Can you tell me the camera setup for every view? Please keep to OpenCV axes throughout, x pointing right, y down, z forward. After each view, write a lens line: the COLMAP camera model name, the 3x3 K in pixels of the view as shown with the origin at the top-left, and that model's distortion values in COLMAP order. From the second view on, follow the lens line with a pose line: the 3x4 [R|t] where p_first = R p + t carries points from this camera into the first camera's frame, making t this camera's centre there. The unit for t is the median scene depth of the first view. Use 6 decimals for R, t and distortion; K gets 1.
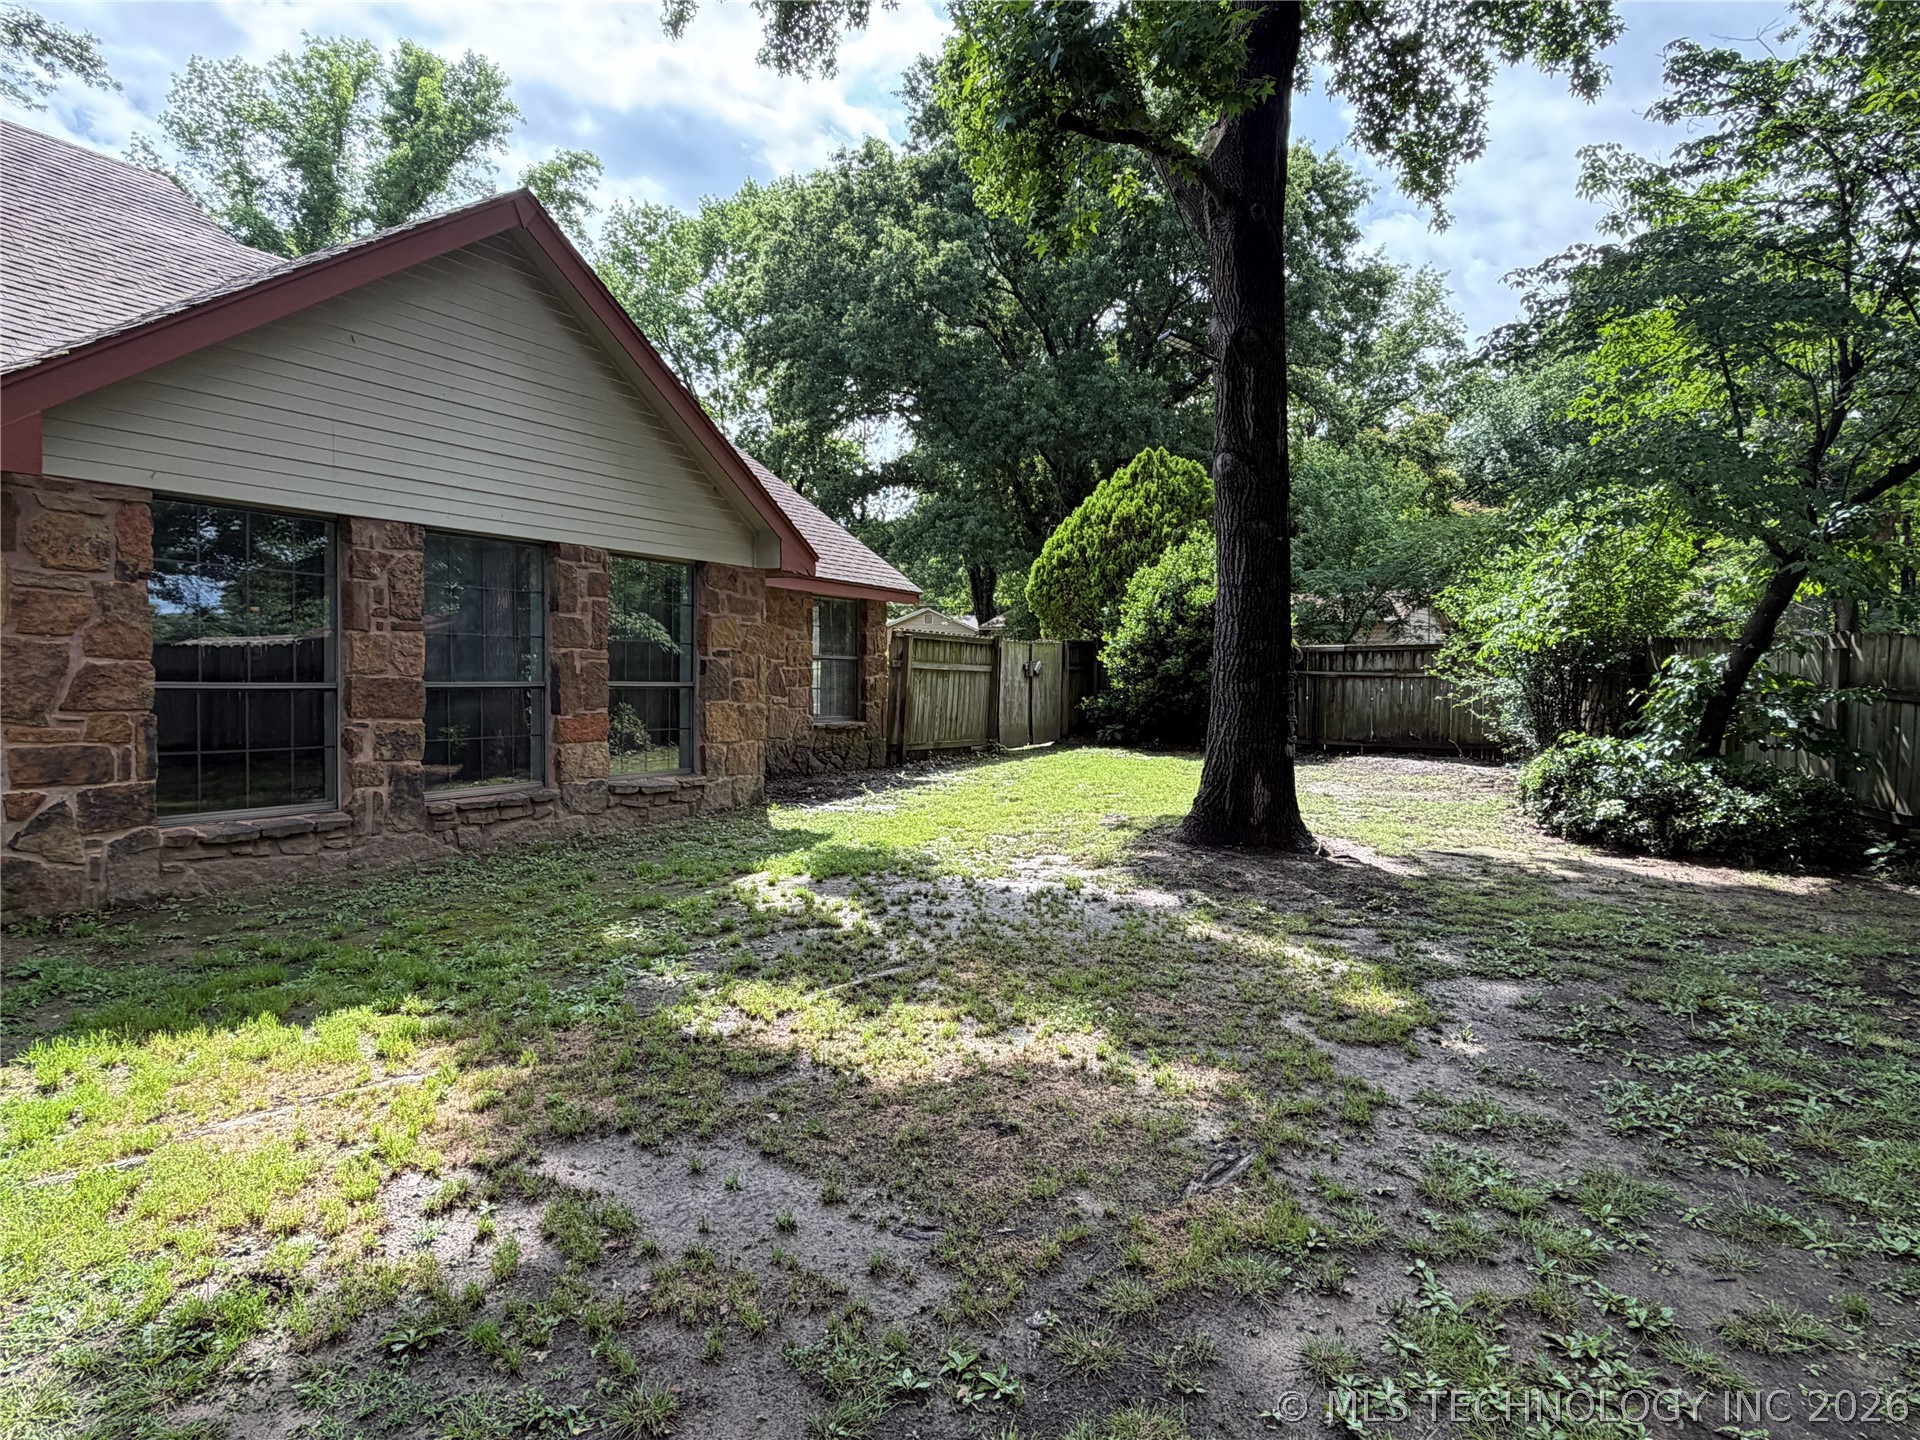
lens RADIAL K [[1128.2, 0, 958.7], [0, 1128.2, 728.0], [0, 0, 1]] dist [-0.001595, -0.002243]
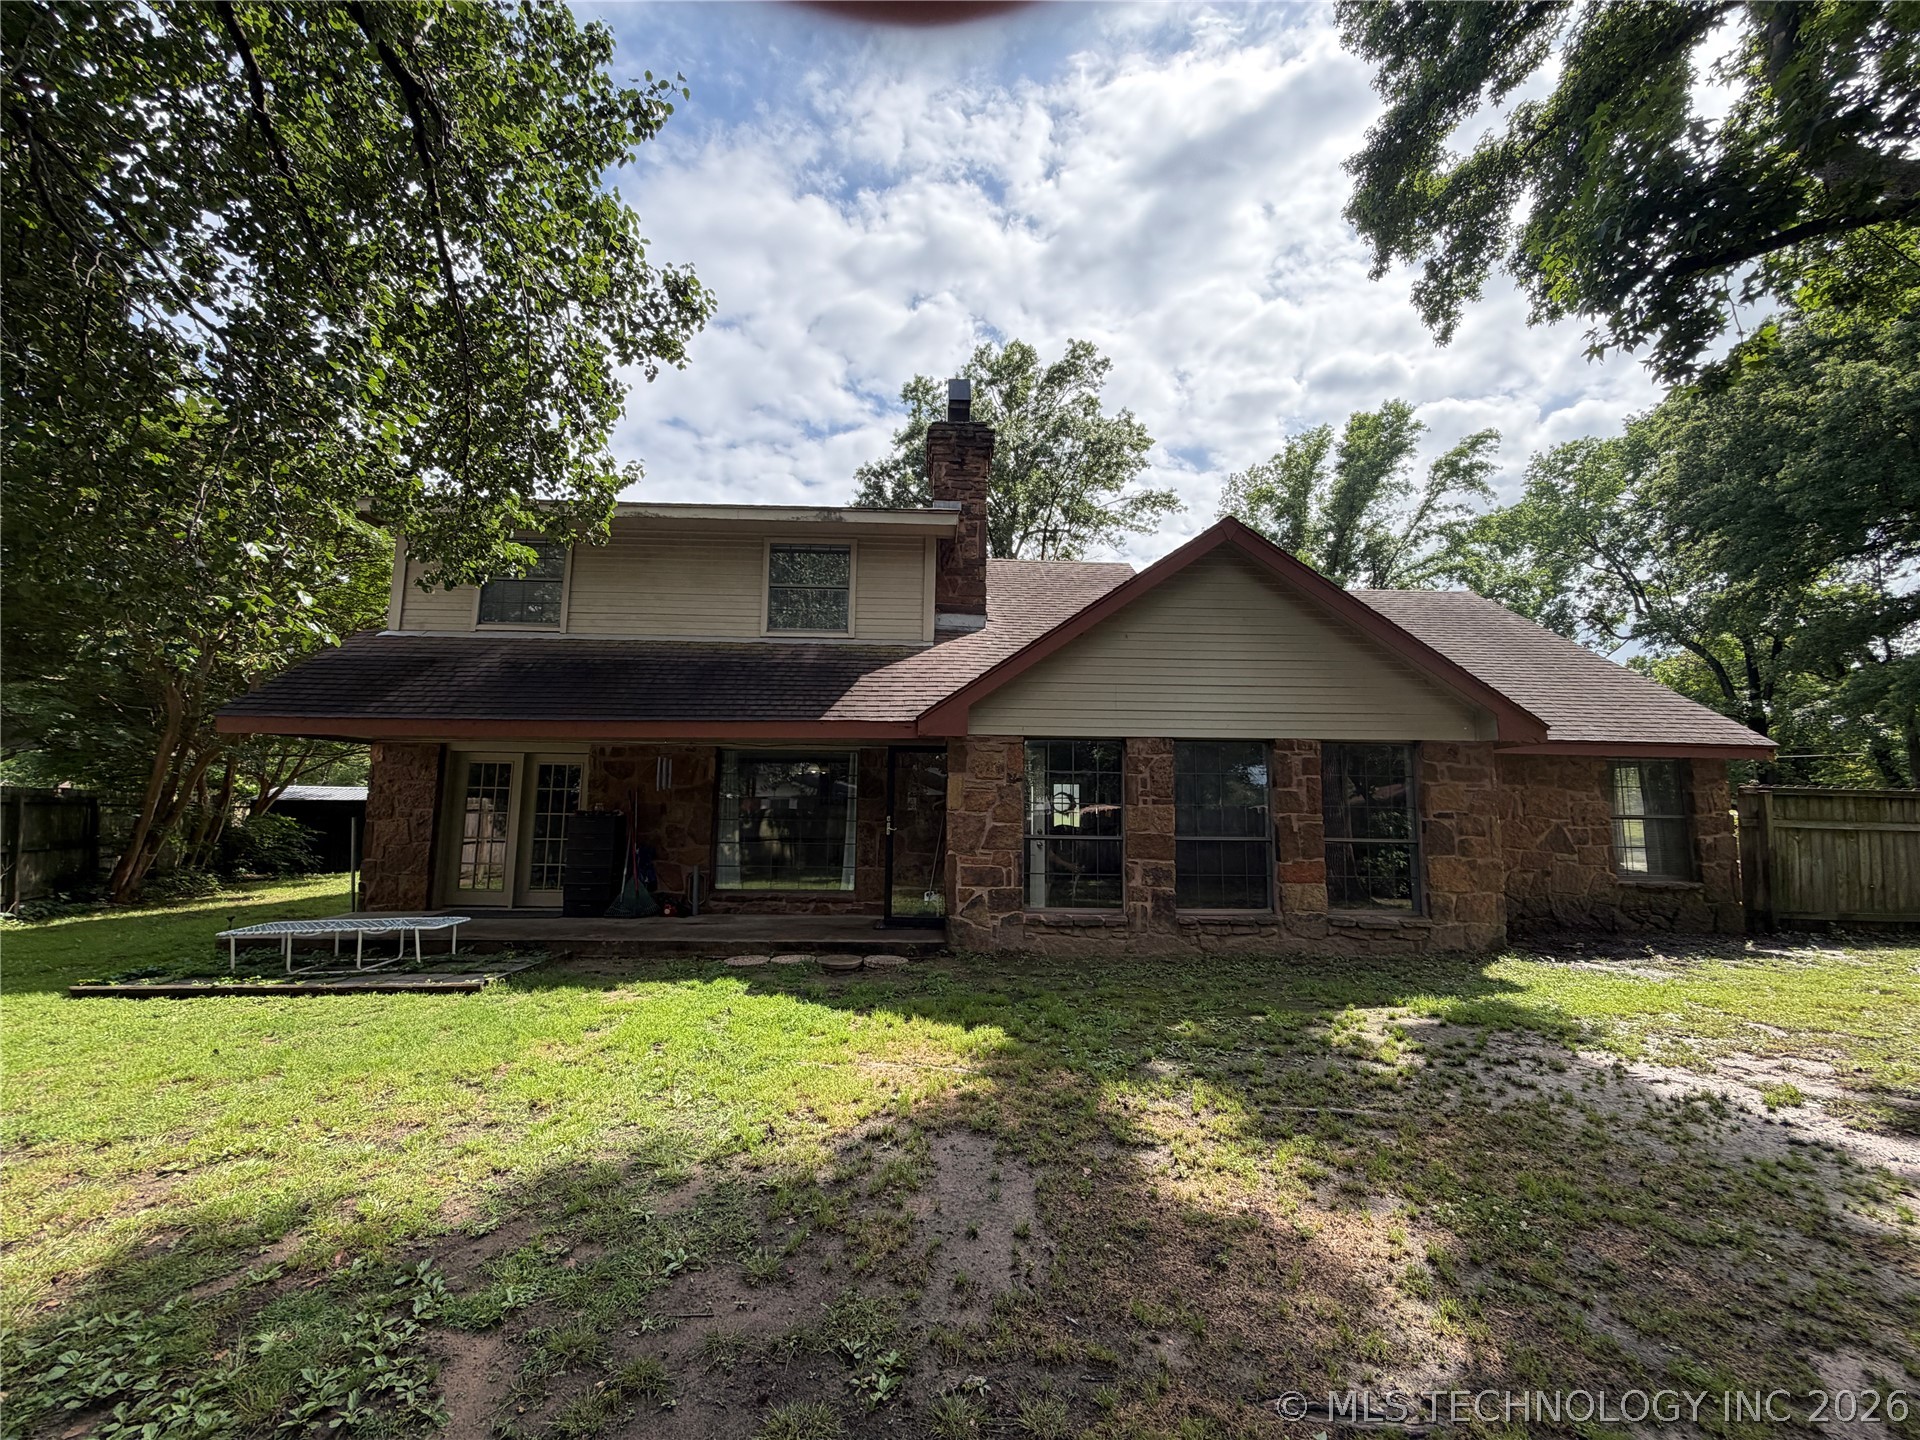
lens RADIAL K [[785.1, 0, 960.0], [0, 785.1, 717.0], [0, 0, 1]] dist [0.001740, -0.000160]
pose [[0.512267, -0.114065, -0.851218, 0.280504], [-0.045655, 0.986123, -0.159618, -0.014573], [0.857612, 0.120629, 0.499950, 0.154378]]
